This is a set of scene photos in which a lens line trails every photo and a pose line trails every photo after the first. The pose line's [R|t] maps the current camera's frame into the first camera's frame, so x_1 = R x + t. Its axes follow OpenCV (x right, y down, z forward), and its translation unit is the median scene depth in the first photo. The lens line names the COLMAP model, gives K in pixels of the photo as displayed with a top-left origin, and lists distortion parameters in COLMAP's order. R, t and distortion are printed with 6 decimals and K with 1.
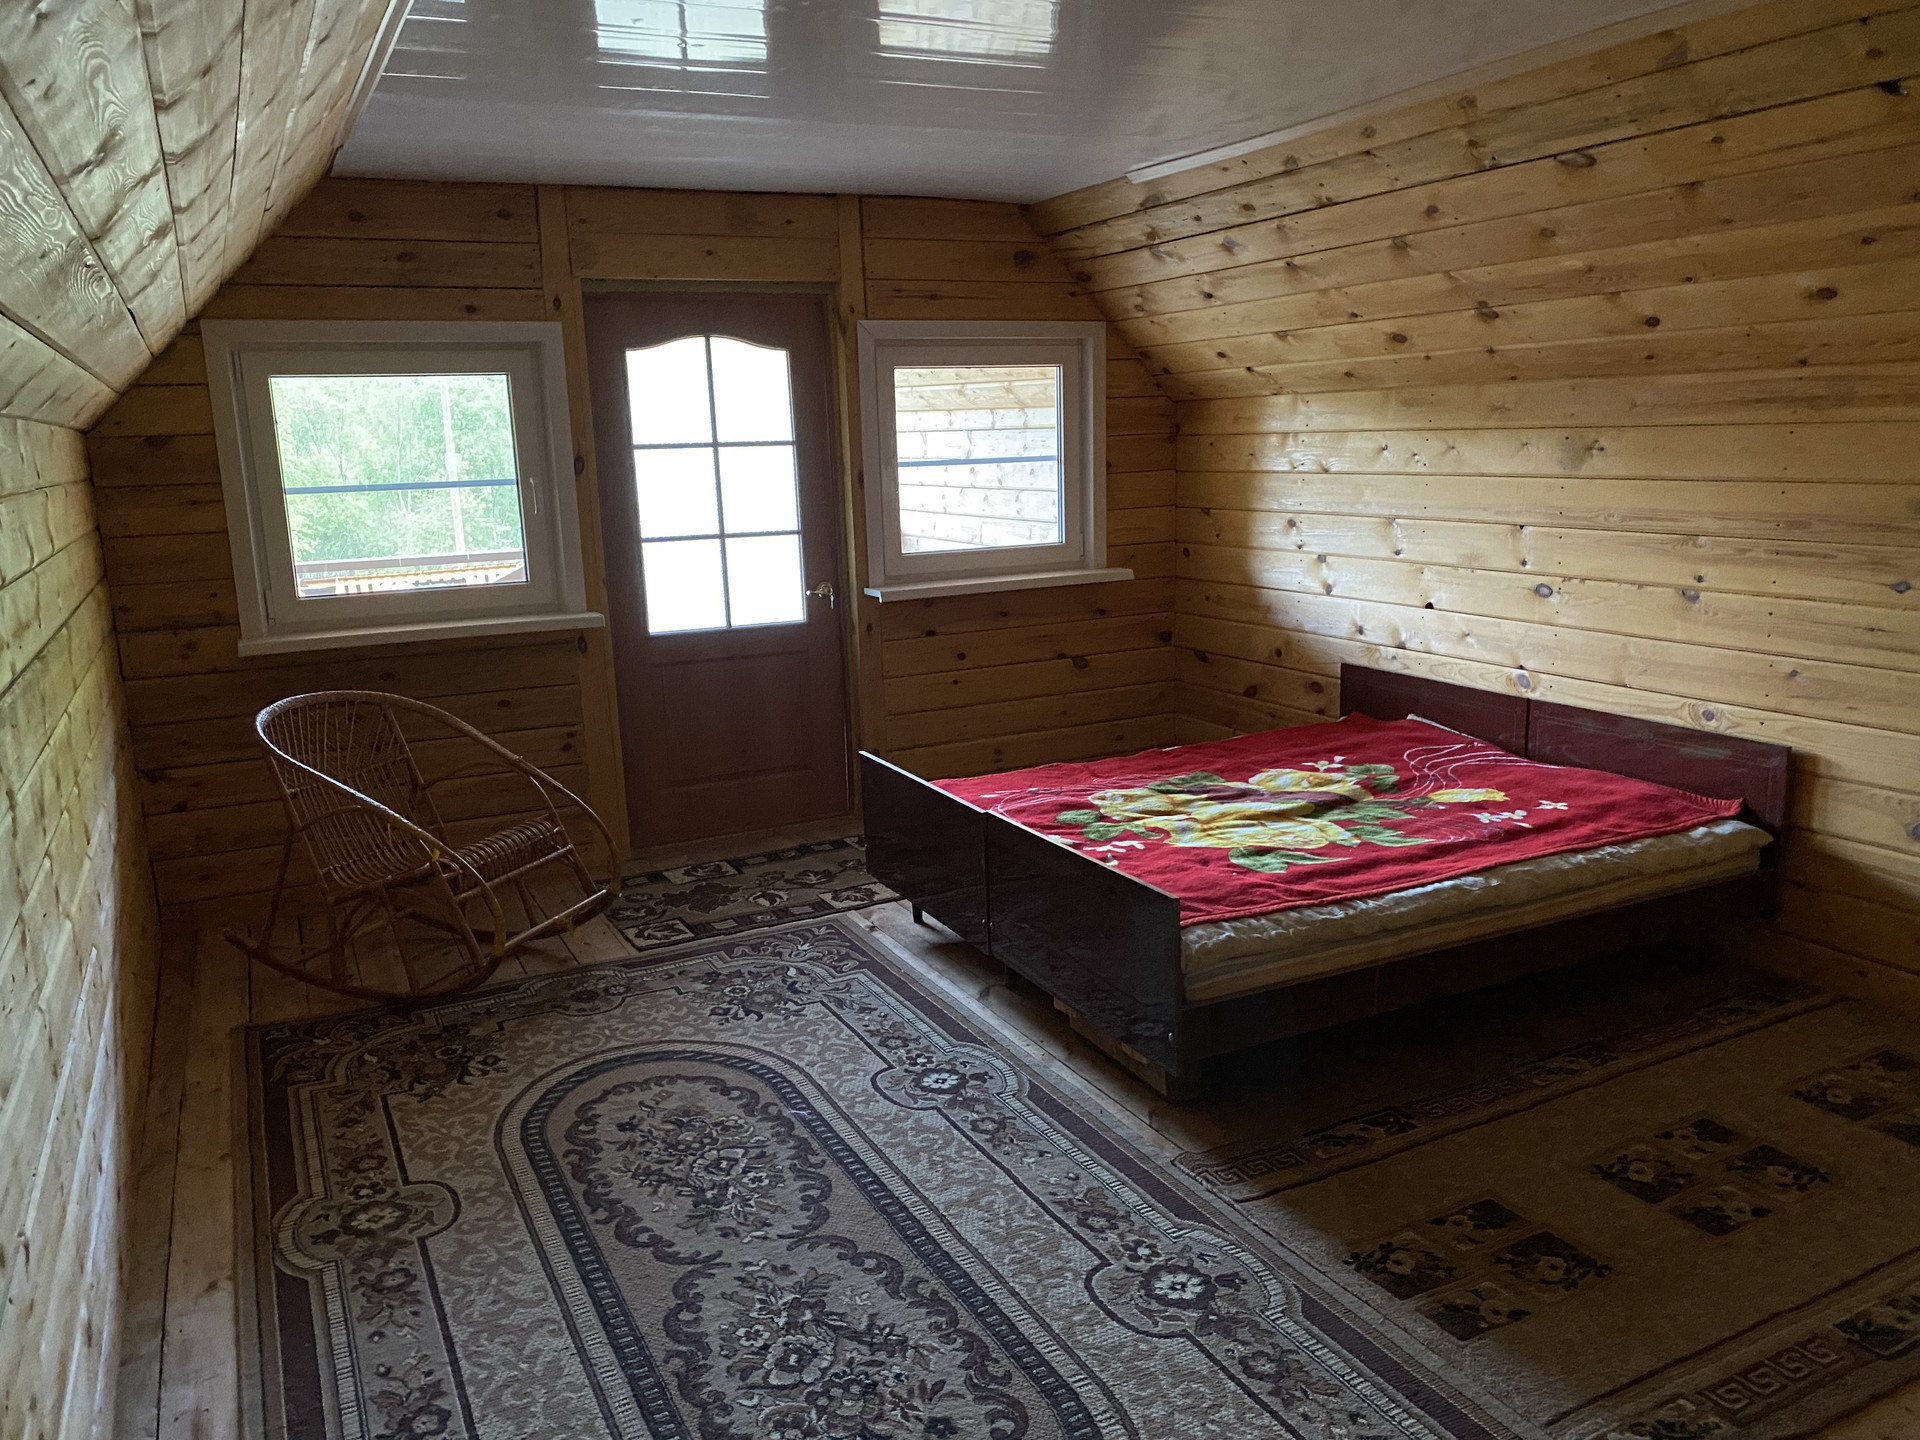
lens RADIAL K [[1469.8, 0, 959.7], [0, 1469.8, 722.9], [0, 0, 1]] dist [0.026961, -0.024756]
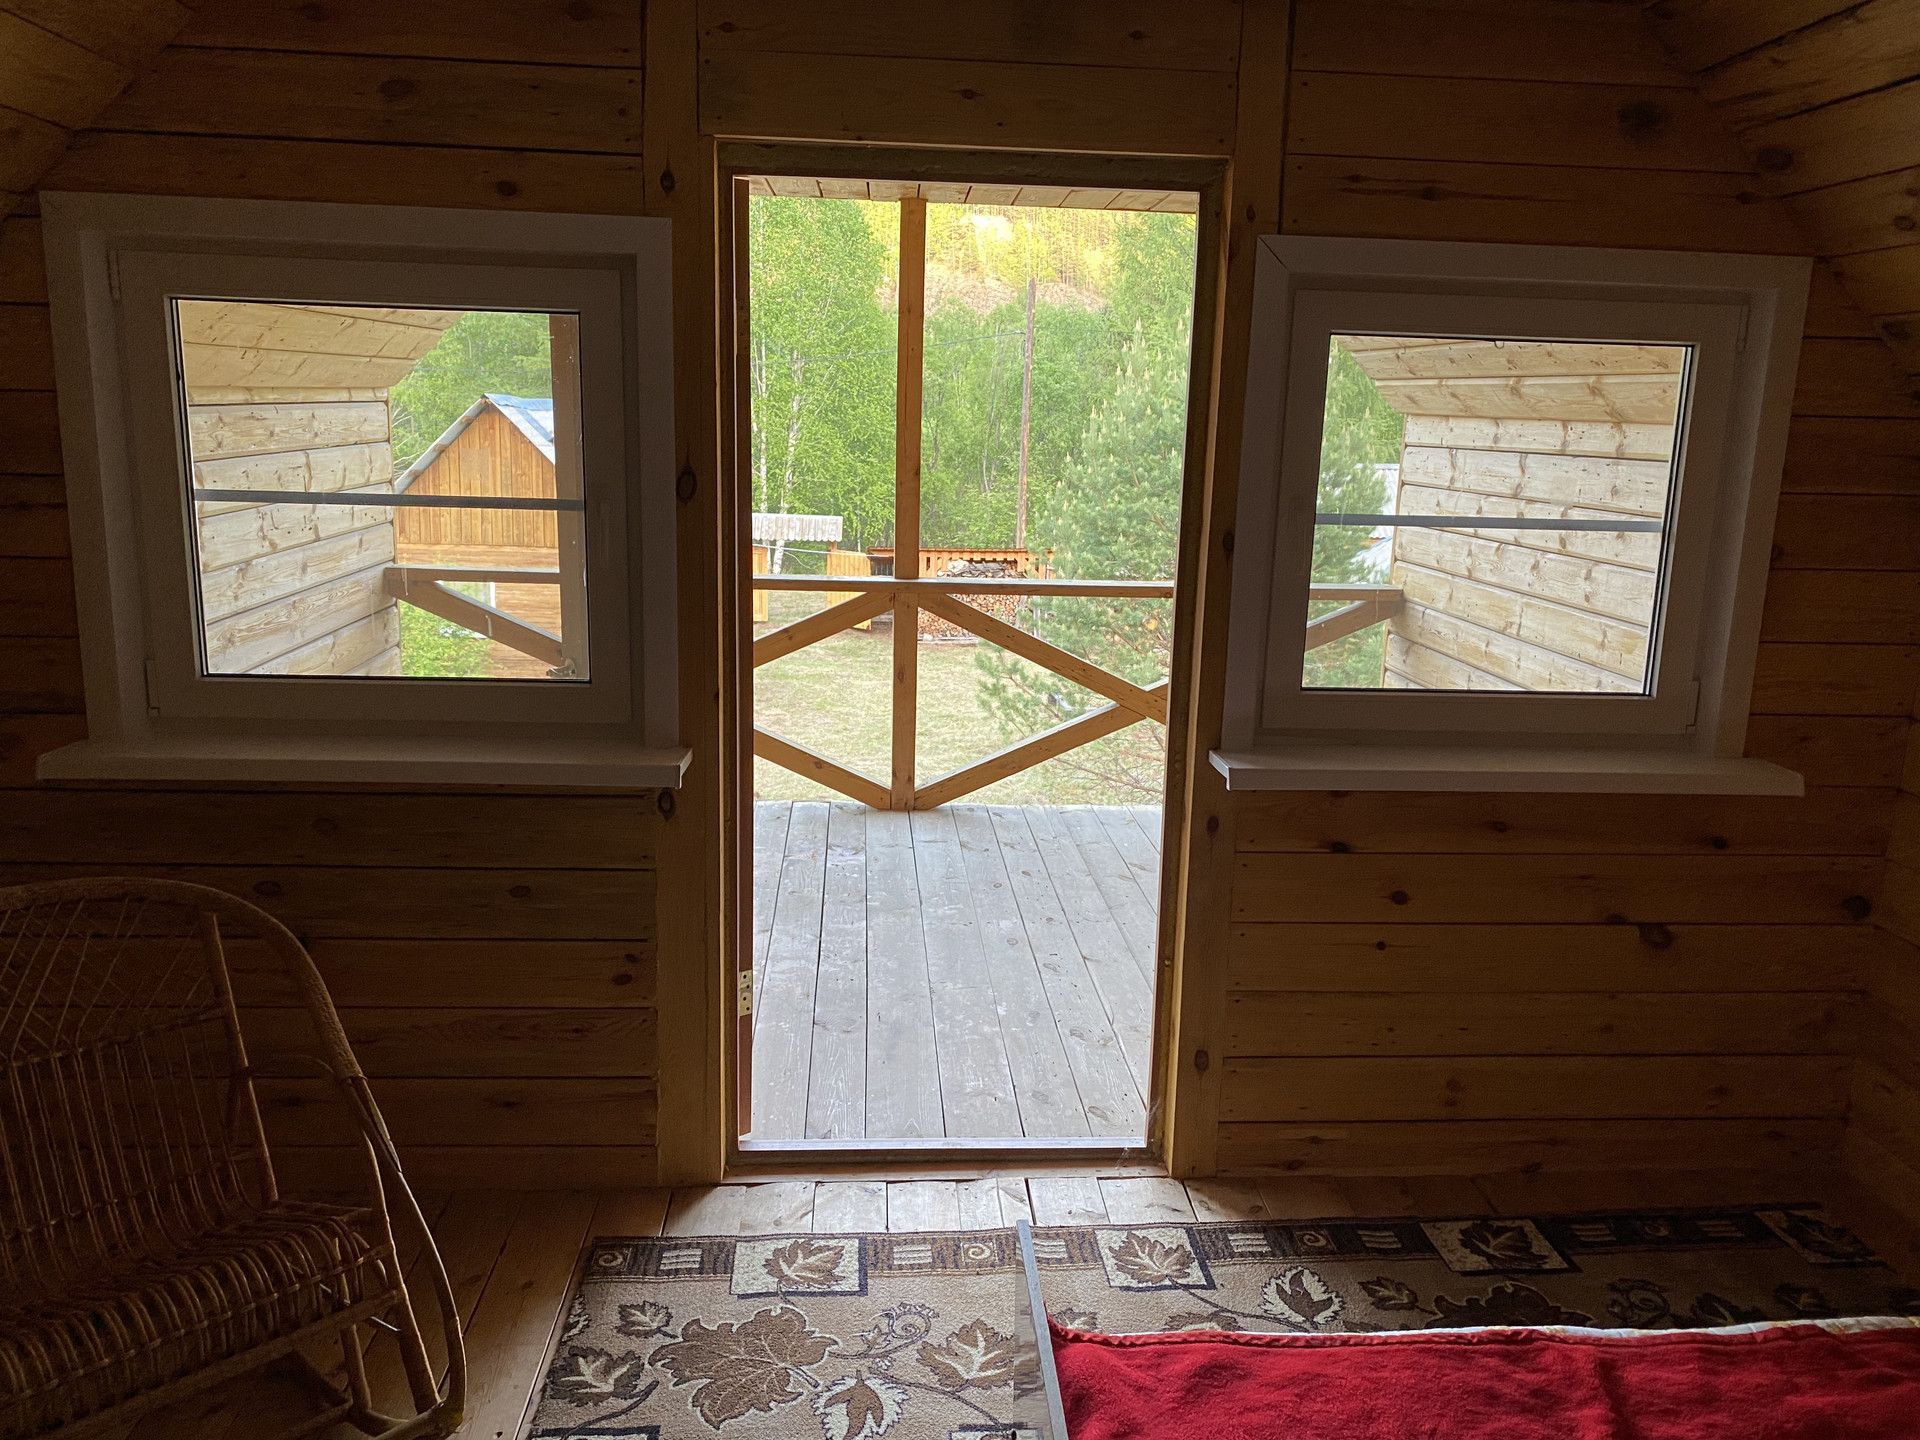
lens RADIAL K [[1469.8, 0, 953.3], [0, 1469.8, 707.0], [0, 0, 1]] dist [0.026961, -0.024756]
pose [[0.920115, 0.130277, -0.369345, 0.038553], [-0.131610, 0.991064, 0.021703, -0.100458], [0.368872, 0.028640, 0.929039, 0.452854]]
